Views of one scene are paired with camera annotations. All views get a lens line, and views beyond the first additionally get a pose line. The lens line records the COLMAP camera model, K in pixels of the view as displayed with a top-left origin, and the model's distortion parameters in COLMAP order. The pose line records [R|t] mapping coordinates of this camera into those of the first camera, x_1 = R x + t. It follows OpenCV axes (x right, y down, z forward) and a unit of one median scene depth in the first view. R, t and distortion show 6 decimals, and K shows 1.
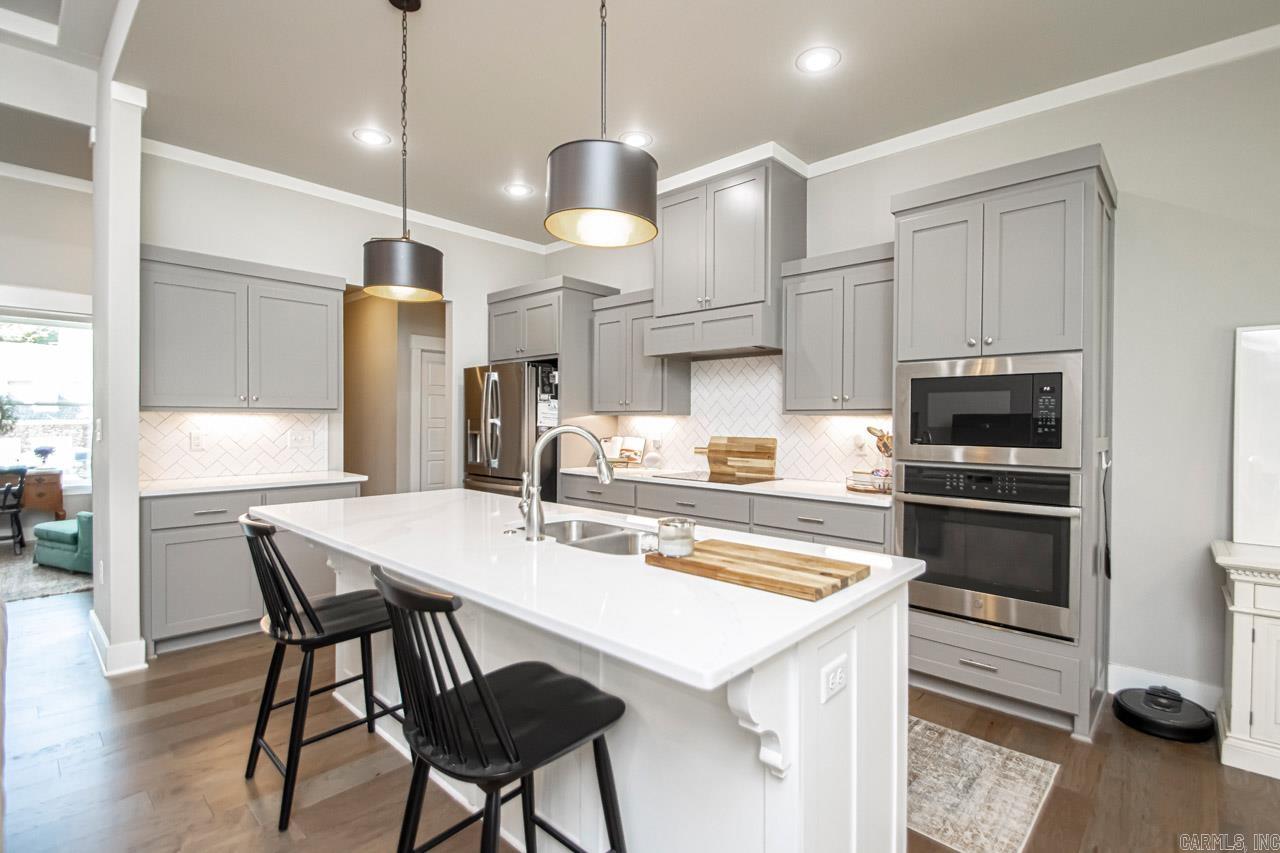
lens RADIAL K [[600.1, 0, 640.0], [0, 600.1, 426.5], [0, 0, 1]] dist [-0.002724, -0.000634]
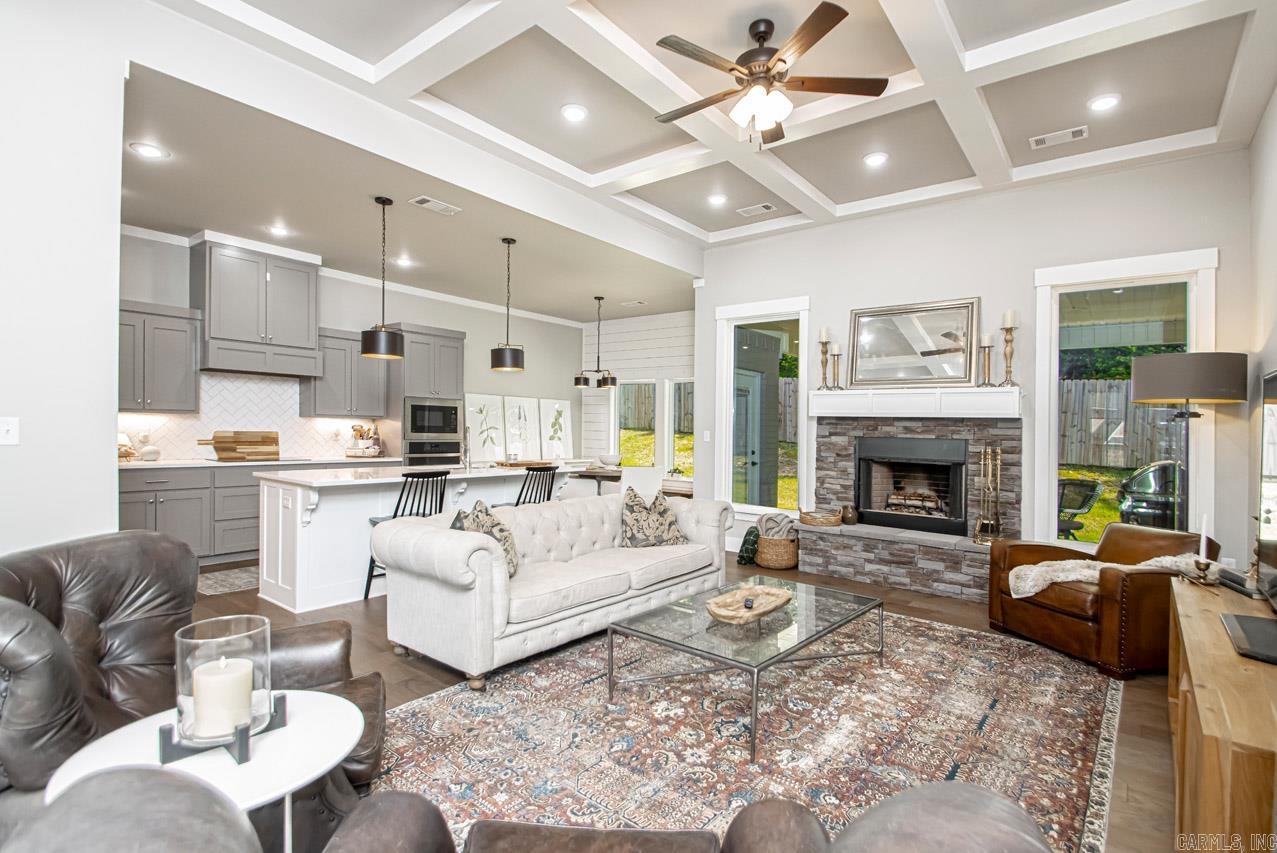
lens RADIAL K [[604.3, 0, 661.1], [0, 604.3, 433.0], [0, 0, 1]] dist [0.000733, -0.000465]
pose [[-0.099372, -0.018907, 0.994871, -1.333272], [-0.014285, 0.999744, 0.017573, -0.016739], [-0.994948, -0.012466, -0.099616, 0.170722]]
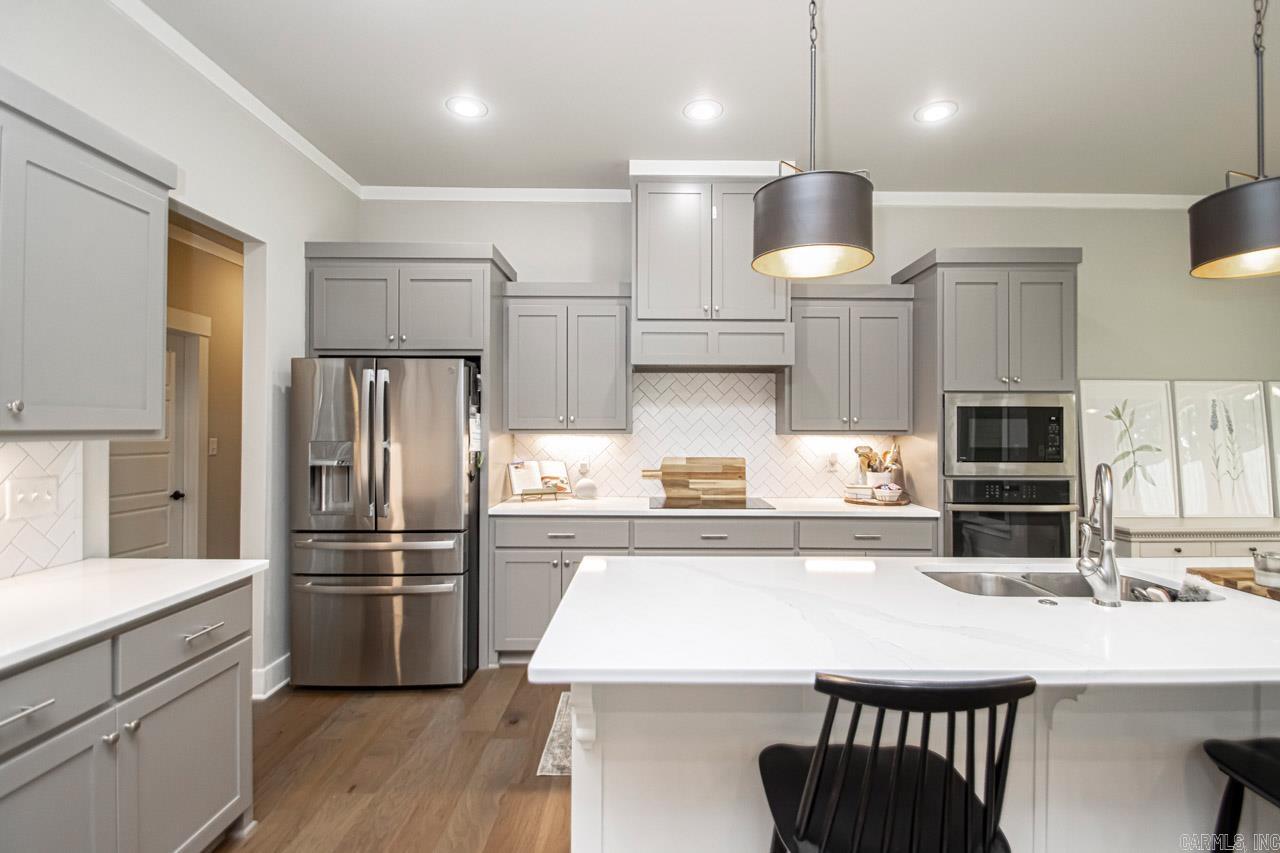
lens RADIAL K [[604.8, 0, 661.3], [0, 604.8, 424.6], [0, 0, 1]] dist [0.018939, -0.020732]
pose [[0.723381, 0.000047, 0.690449, -0.529357], [0.007983, 0.999933, -0.008432, -0.025906], [-0.690403, 0.011611, 0.723332, 0.356811]]
